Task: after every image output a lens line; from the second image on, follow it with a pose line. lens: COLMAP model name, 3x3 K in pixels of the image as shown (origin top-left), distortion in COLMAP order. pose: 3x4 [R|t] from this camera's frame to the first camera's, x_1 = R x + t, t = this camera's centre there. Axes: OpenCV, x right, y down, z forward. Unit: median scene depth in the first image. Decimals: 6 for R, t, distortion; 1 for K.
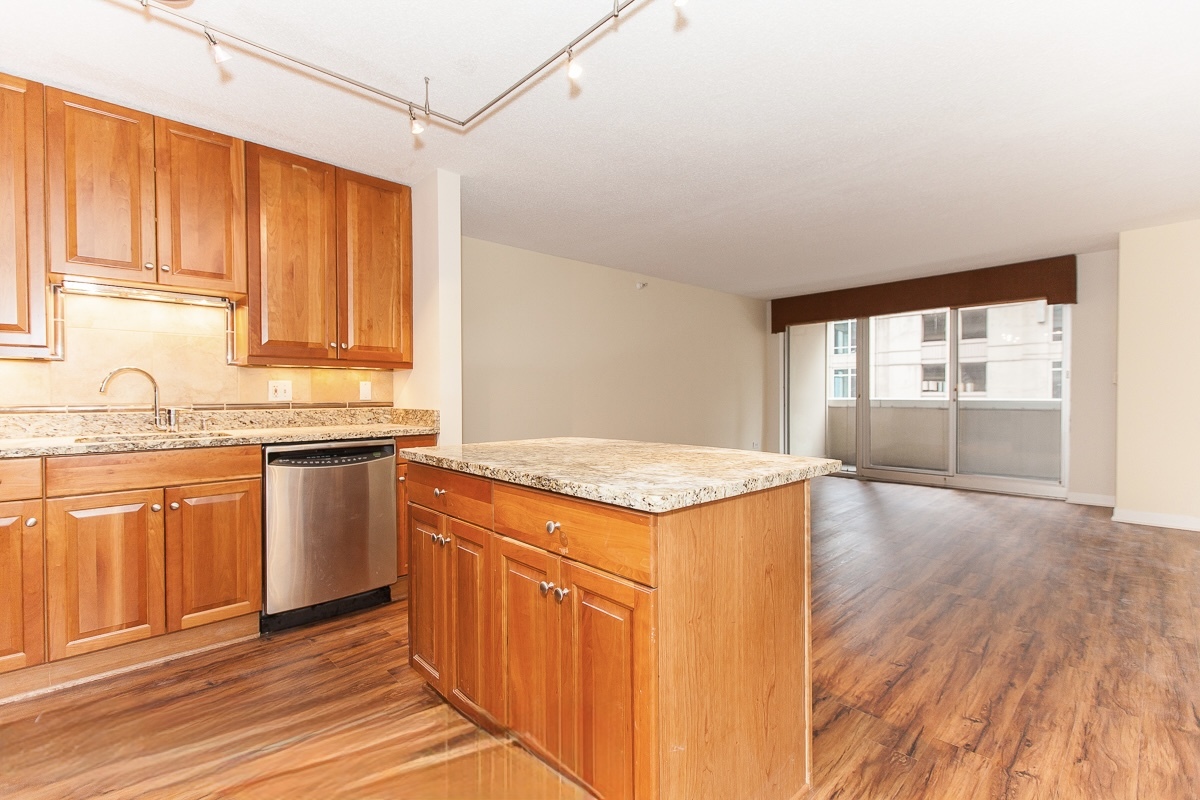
lens RADIAL K [[531.9, 0, 596.6], [0, 531.9, 399.0], [0, 0, 1]] dist [0.002483, 0.000179]
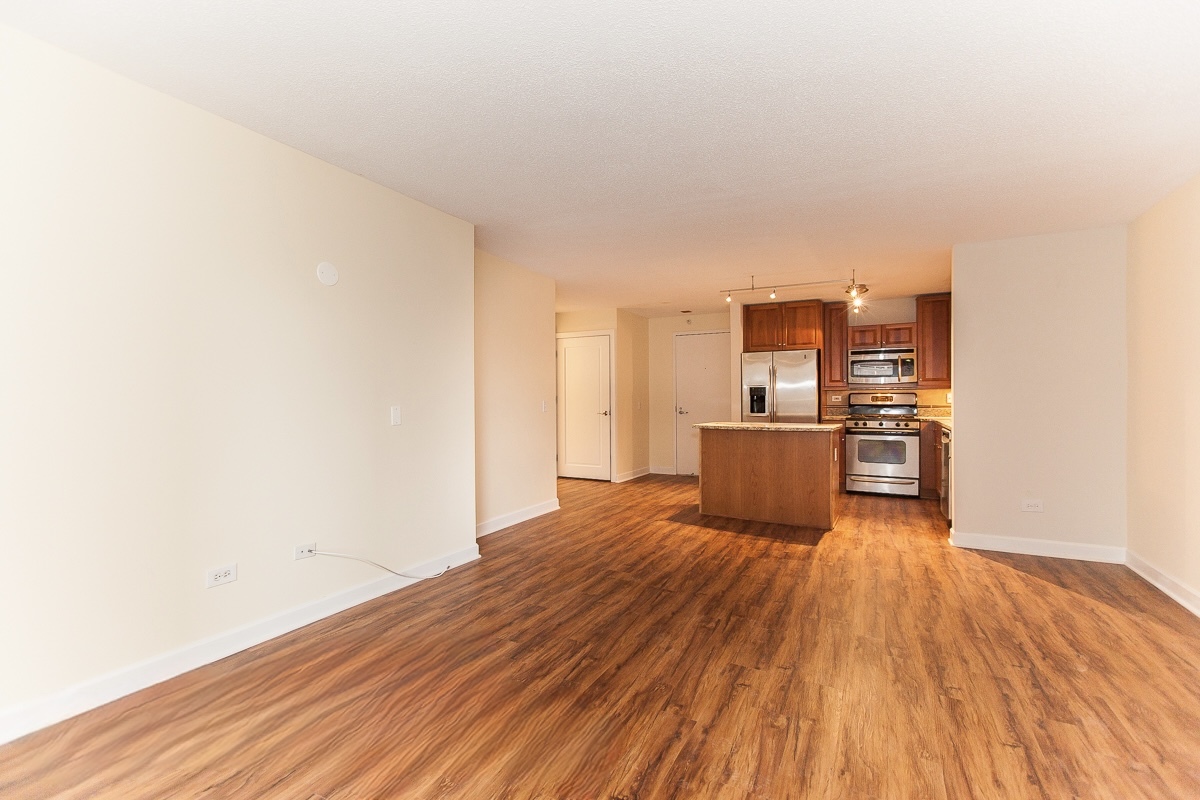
lens RADIAL K [[531.9, 0, 602.0], [0, 531.9, 397.2], [0, 0, 1]] dist [0.002483, 0.000179]
pose [[-0.945702, 0.007338, -0.324951, 1.205607], [0.005155, 0.999958, 0.007577, -0.049670], [0.324993, 0.005490, -0.945700, 2.299276]]
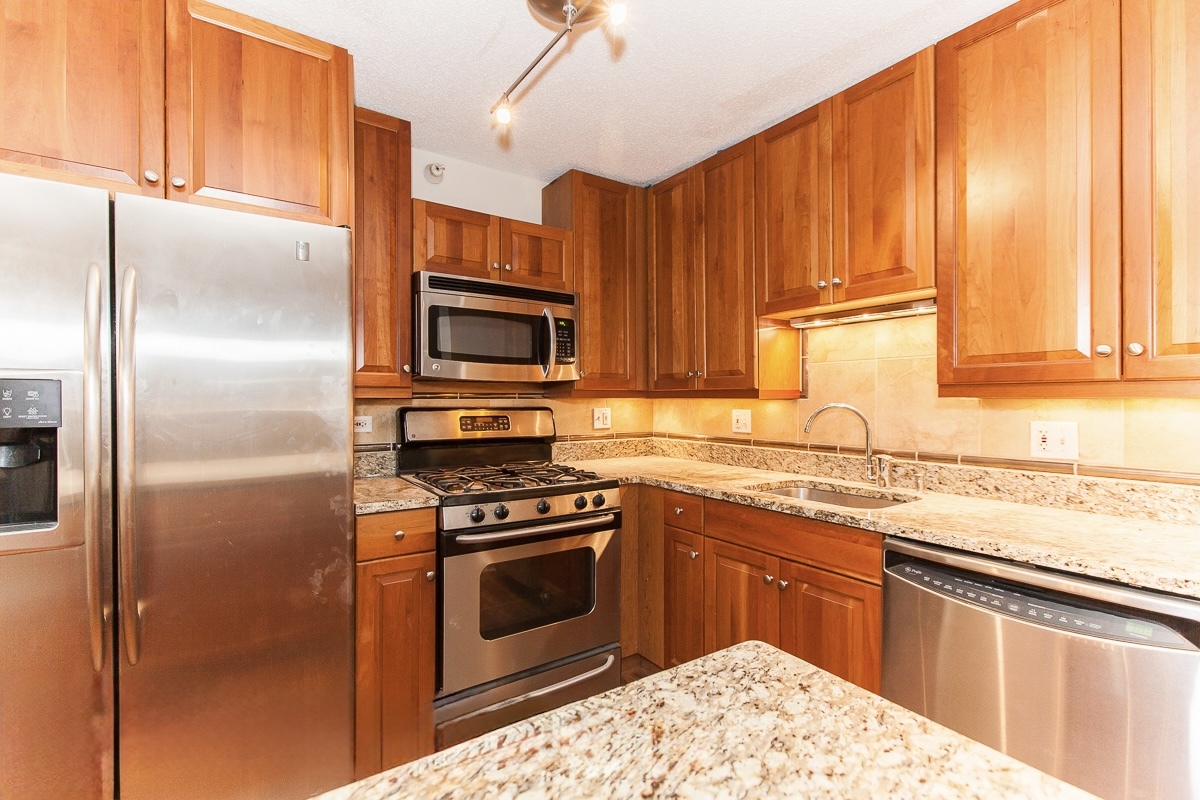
lens RADIAL K [[531.9, 0, 599.6], [0, 531.9, 401.0], [0, 0, 1]] dist [0.002483, 0.000179]
pose [[-0.163264, 0.004970, -0.986570, 0.029981], [-0.006027, 0.999964, 0.006034, -0.062761], [0.986564, 0.006931, -0.163228, 0.701664]]
